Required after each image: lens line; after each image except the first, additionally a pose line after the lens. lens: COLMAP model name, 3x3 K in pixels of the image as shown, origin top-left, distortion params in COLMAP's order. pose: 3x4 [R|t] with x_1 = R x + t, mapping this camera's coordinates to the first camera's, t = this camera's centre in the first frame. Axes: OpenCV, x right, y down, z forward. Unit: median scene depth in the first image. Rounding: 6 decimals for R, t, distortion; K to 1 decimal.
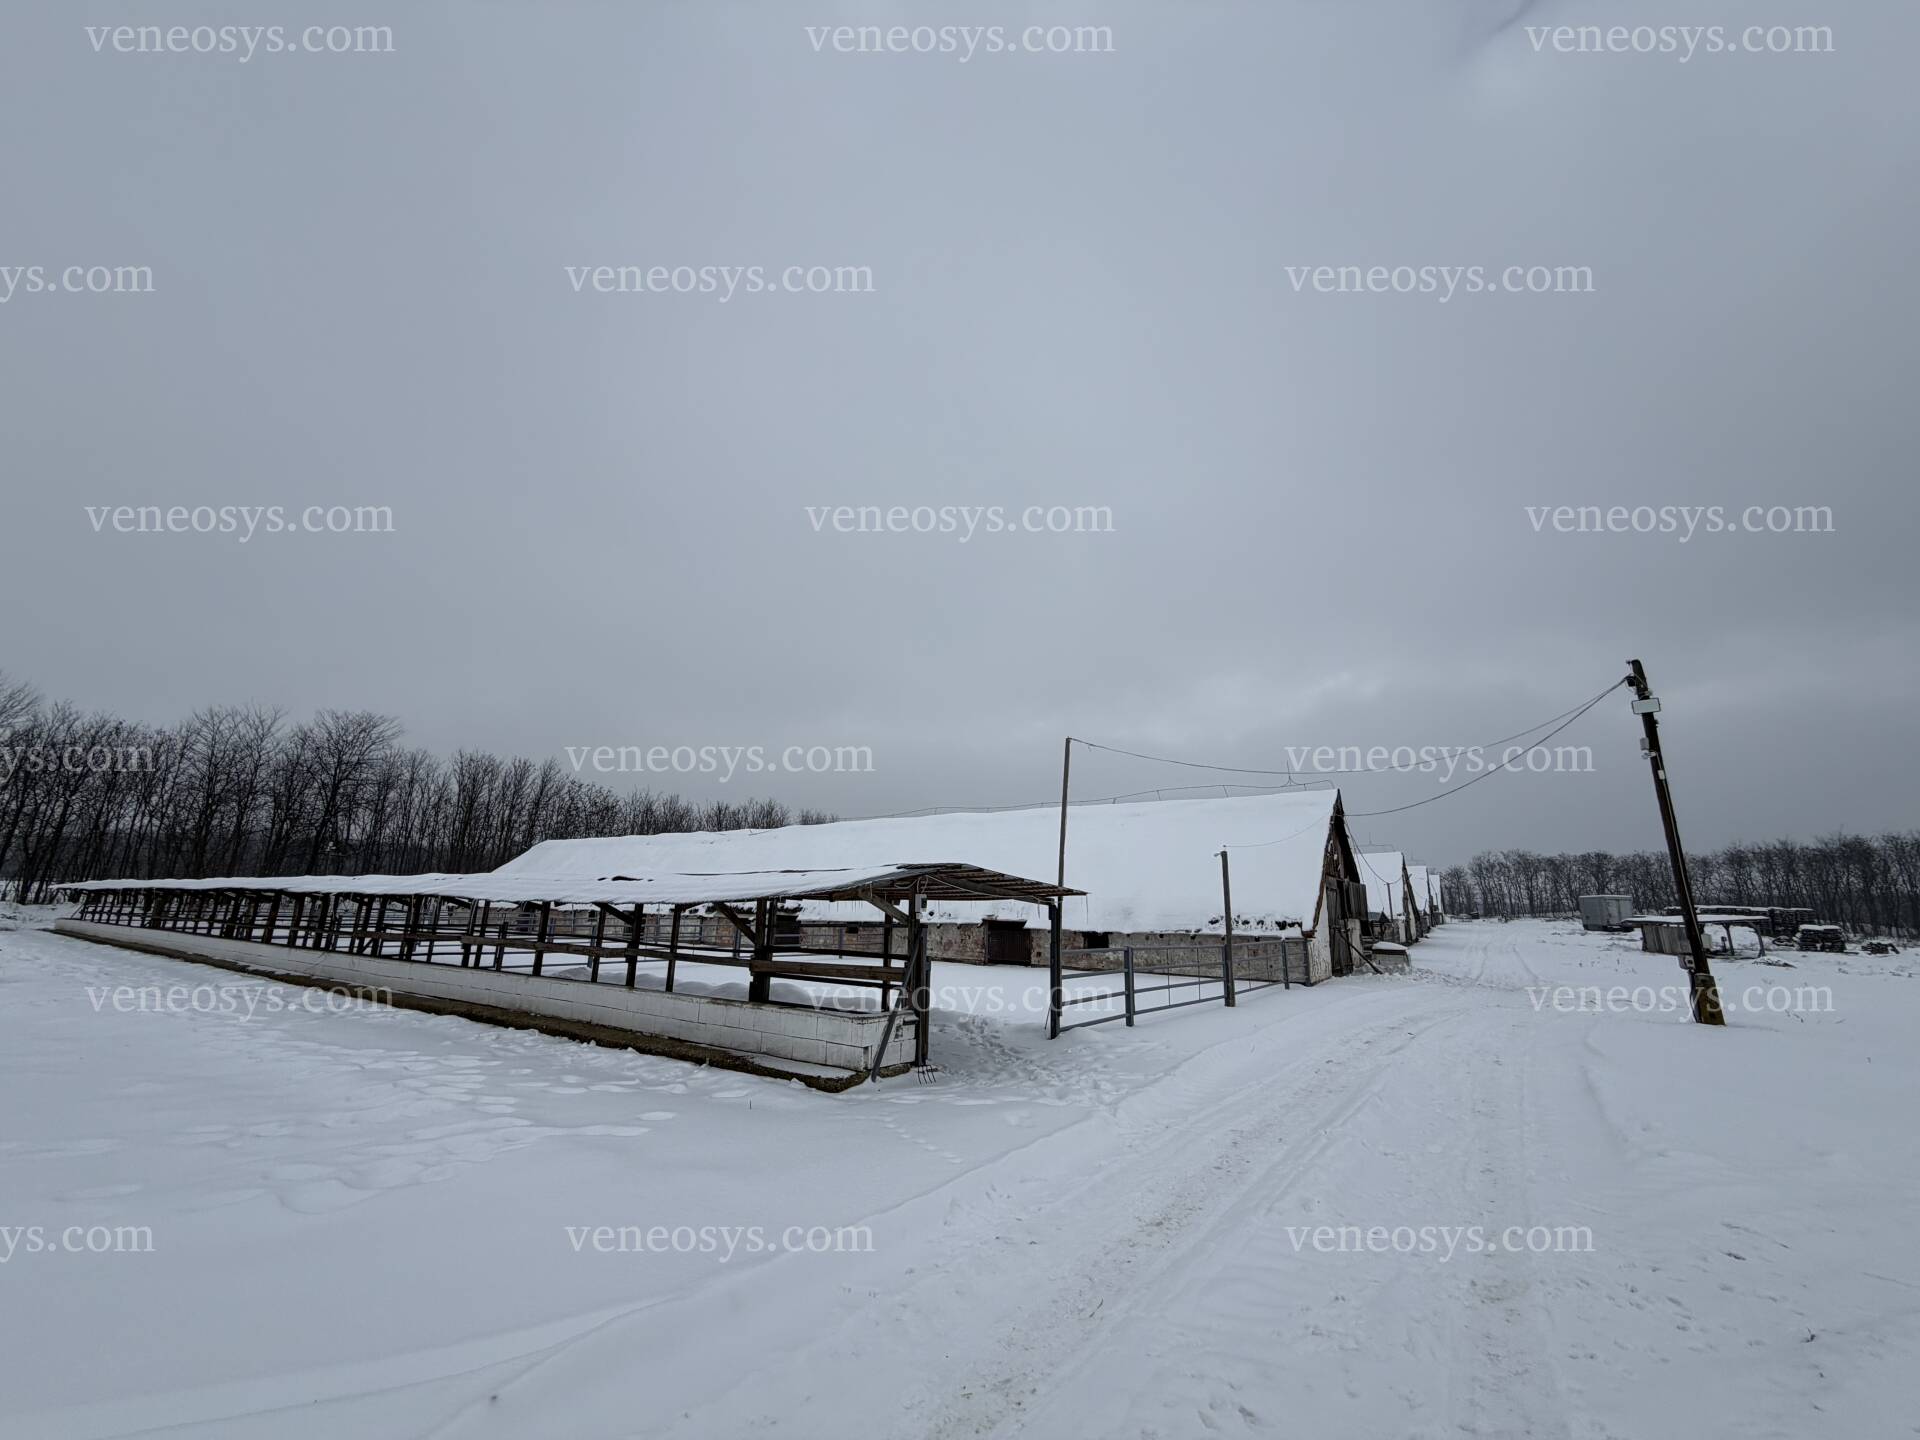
lens RADIAL K [[758.4, 0, 952.5], [0, 758.4, 718.2], [0, 0, 1]] dist [0.000627, -0.000813]
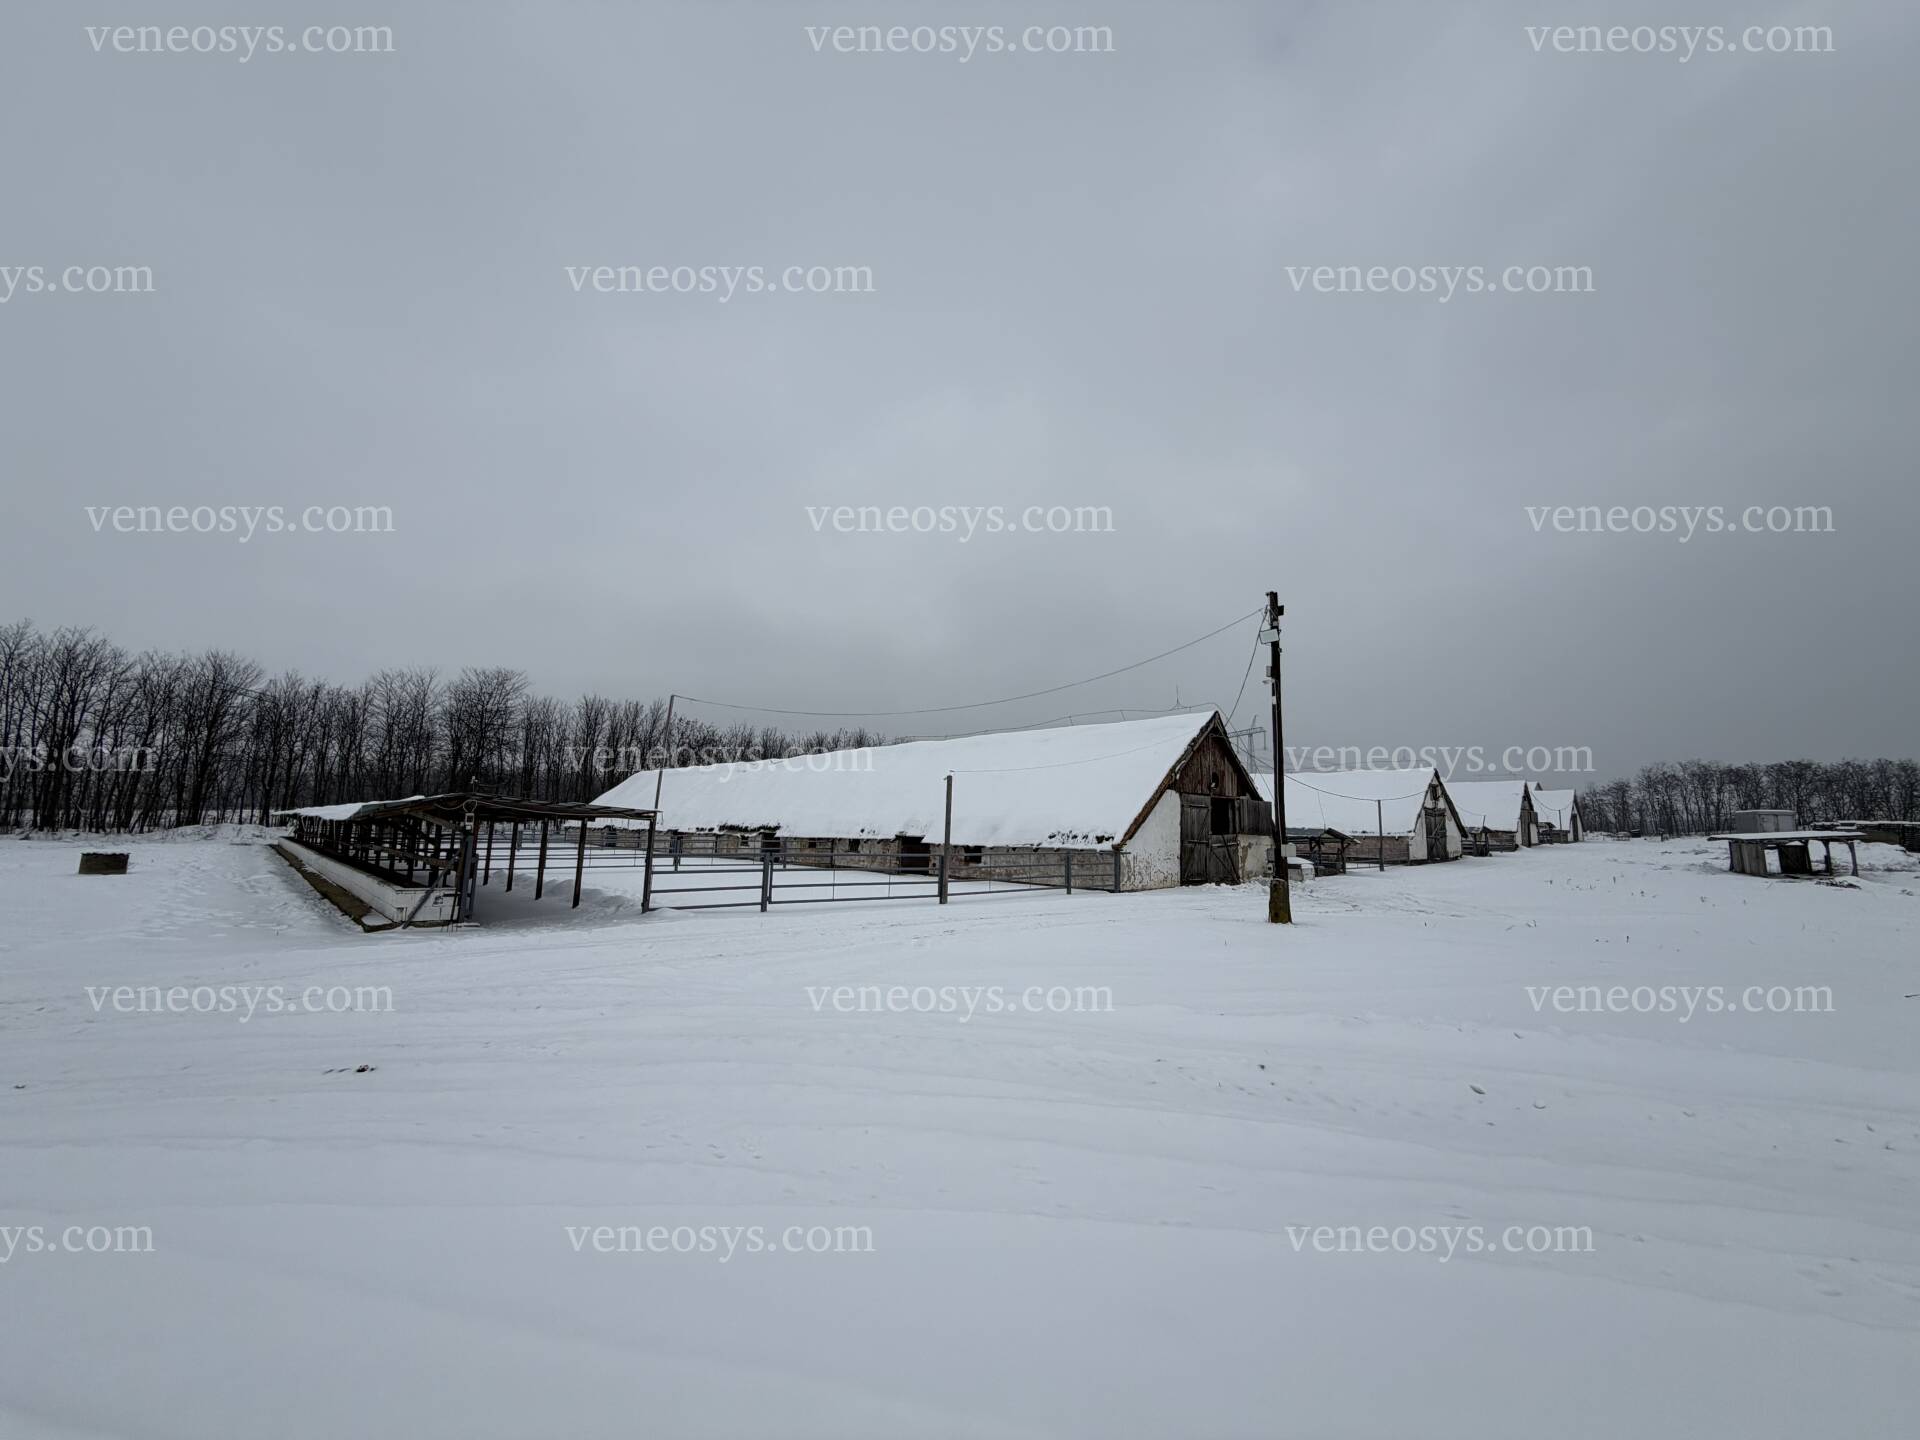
lens RADIAL K [[758.4, 0, 954.1], [0, 758.4, 717.3], [0, 0, 1]] dist [0.000627, -0.000813]
pose [[0.979492, -0.032256, -0.198883, 0.352690], [0.051948, 0.994159, 0.094605, -0.013679], [0.194670, -0.102996, 0.975446, -0.073173]]
